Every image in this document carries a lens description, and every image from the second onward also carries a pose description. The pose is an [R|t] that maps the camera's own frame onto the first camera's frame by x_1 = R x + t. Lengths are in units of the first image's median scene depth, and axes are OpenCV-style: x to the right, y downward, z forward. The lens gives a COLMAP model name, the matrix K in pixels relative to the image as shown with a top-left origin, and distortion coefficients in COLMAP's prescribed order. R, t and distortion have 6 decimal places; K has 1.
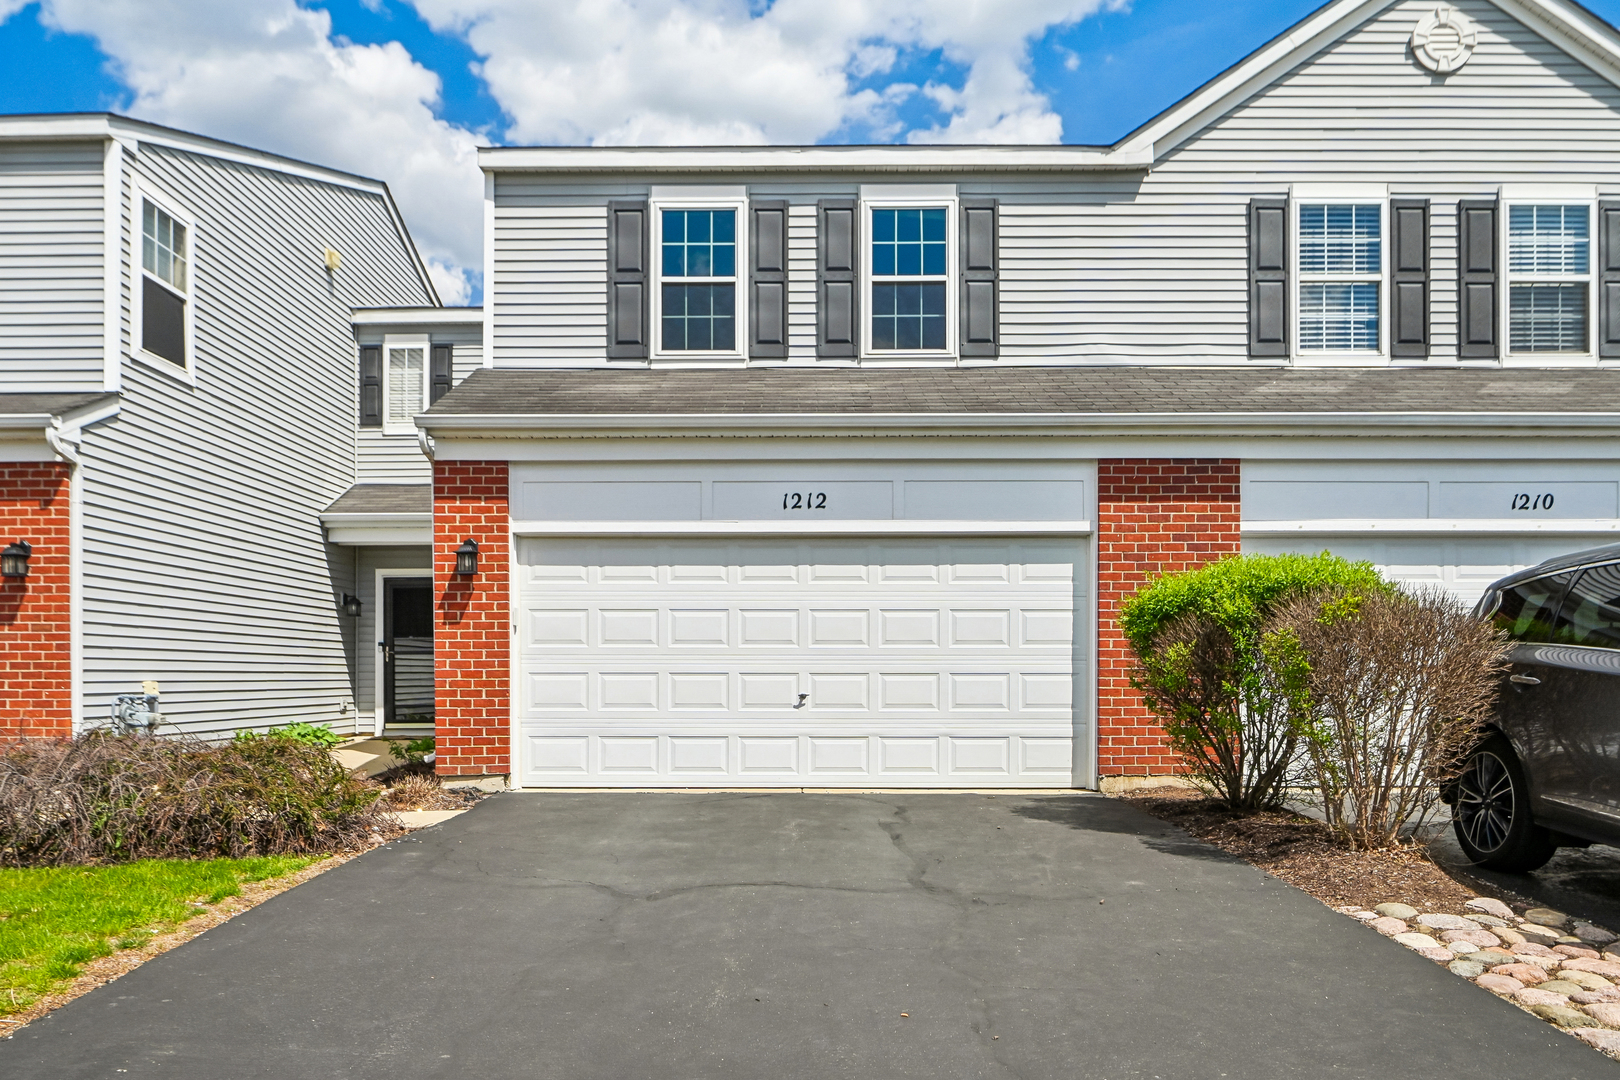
lens RADIAL K [[1148.3, 0, 810.4], [0, 1148.3, 699.7], [0, 0, 1]] dist [0.000042, -0.006908]
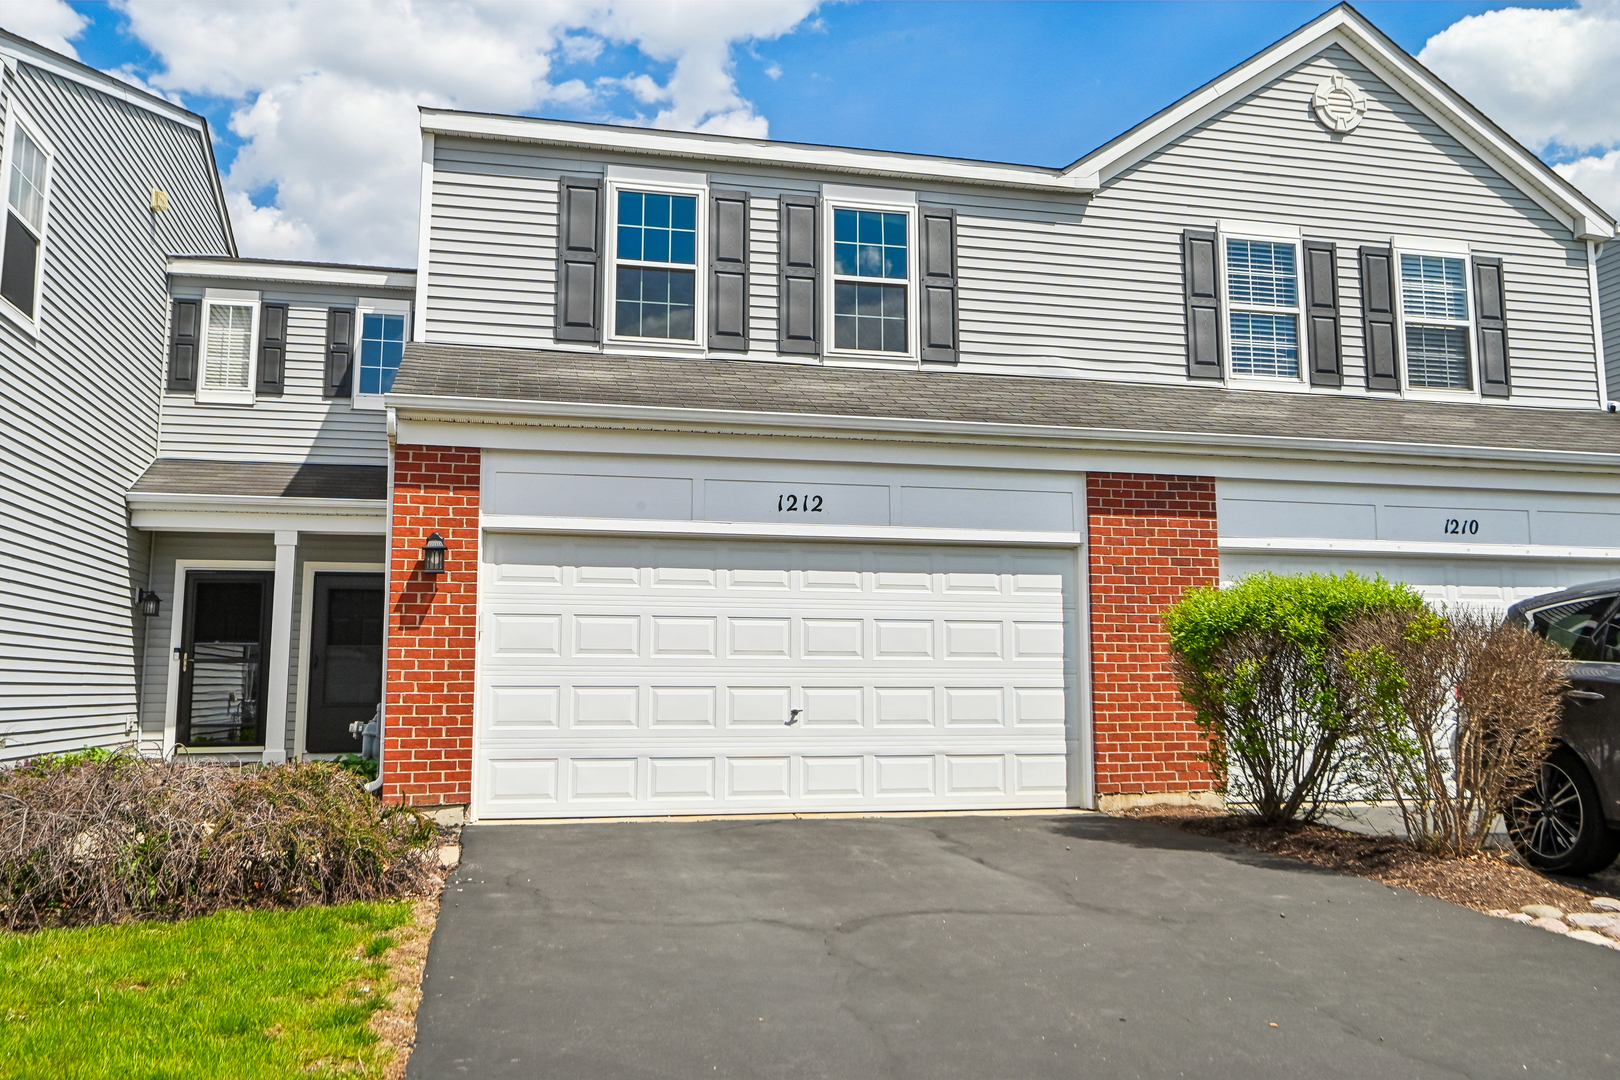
lens RADIAL K [[1304.1, 0, 810.0], [0, 1304.1, 540.0], [0, 0, 1]] dist [0.000552, -0.000435]
pose [[0.973179, 0.027481, 0.228403, -0.211756], [0.003390, 0.991019, -0.133680, 0.000169], [-0.230026, 0.130869, 0.964345, -0.027550]]
